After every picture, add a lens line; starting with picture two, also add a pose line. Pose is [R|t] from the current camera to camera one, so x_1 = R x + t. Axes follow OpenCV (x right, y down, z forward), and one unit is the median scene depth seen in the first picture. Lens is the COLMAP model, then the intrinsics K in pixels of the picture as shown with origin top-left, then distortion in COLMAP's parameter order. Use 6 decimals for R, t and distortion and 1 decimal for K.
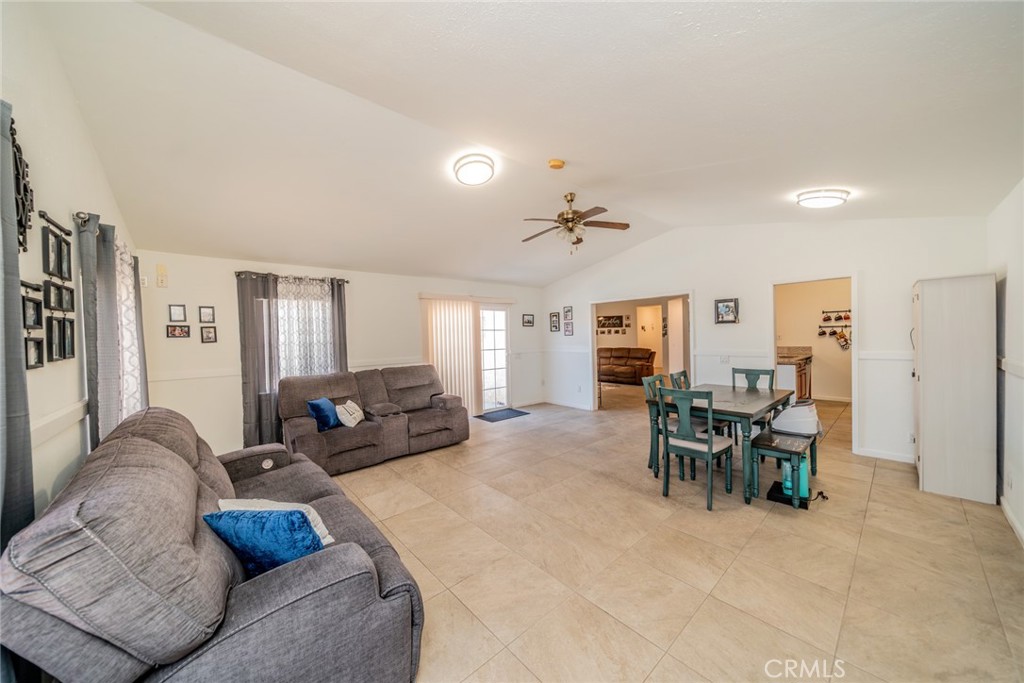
lens RADIAL K [[355.4, 0, 512.8], [0, 355.4, 336.6], [0, 0, 1]] dist [-0.008731, -0.000014]
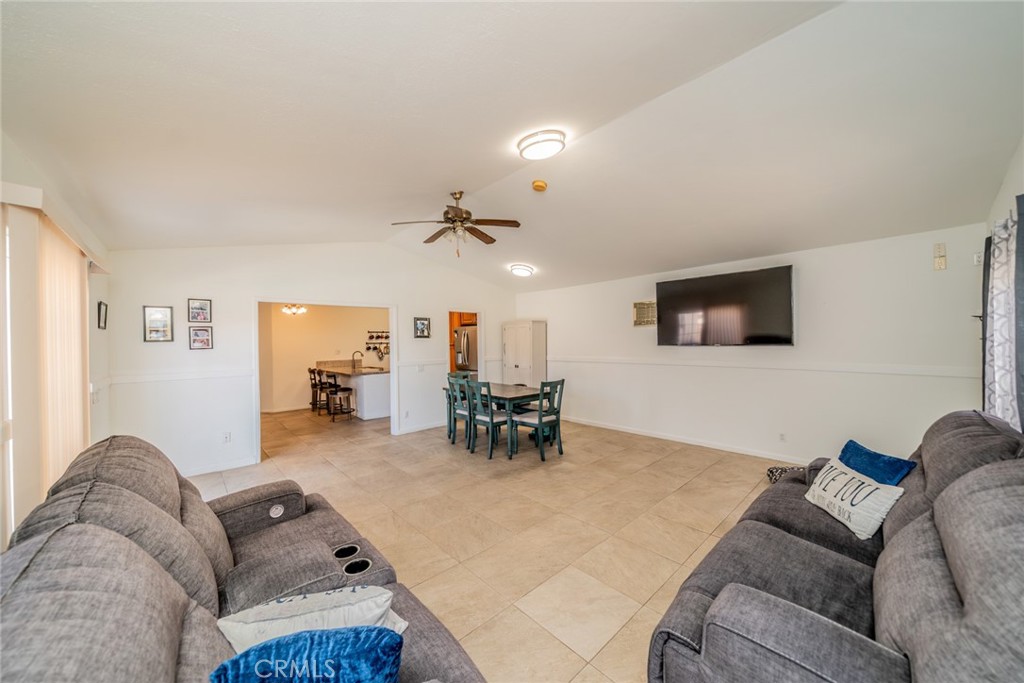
lens RADIAL K [[355.4, 0, 516.4], [0, 355.4, 344.4], [0, 0, 1]] dist [-0.008731, -0.000014]
pose [[-0.031511, 0.017080, 0.999357, -0.681316], [0.017975, 0.999702, -0.016519, 0.011651], [-0.999342, 0.017443, -0.031809, 0.809116]]
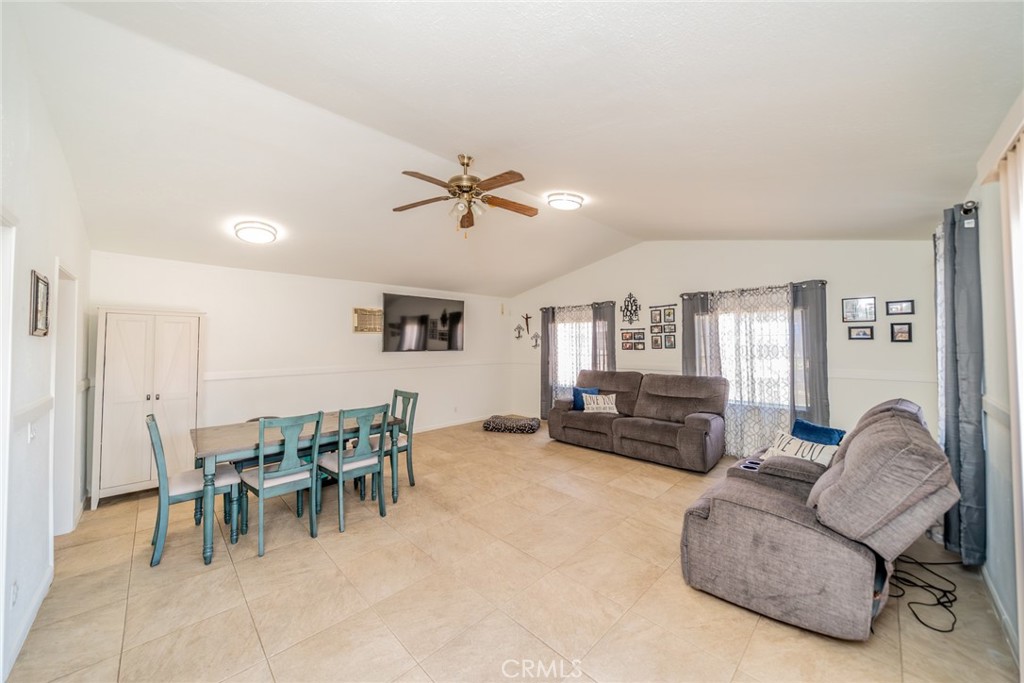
lens RADIAL K [[355.4, 0, 491.2], [0, 355.4, 341.4], [0, 0, 1]] dist [-0.008731, -0.000014]
pose [[-0.999334, 0.033550, -0.014331, 0.119116], [0.033644, 0.999414, -0.006356, -0.012660], [0.014110, -0.006834, -0.999877, 1.560825]]
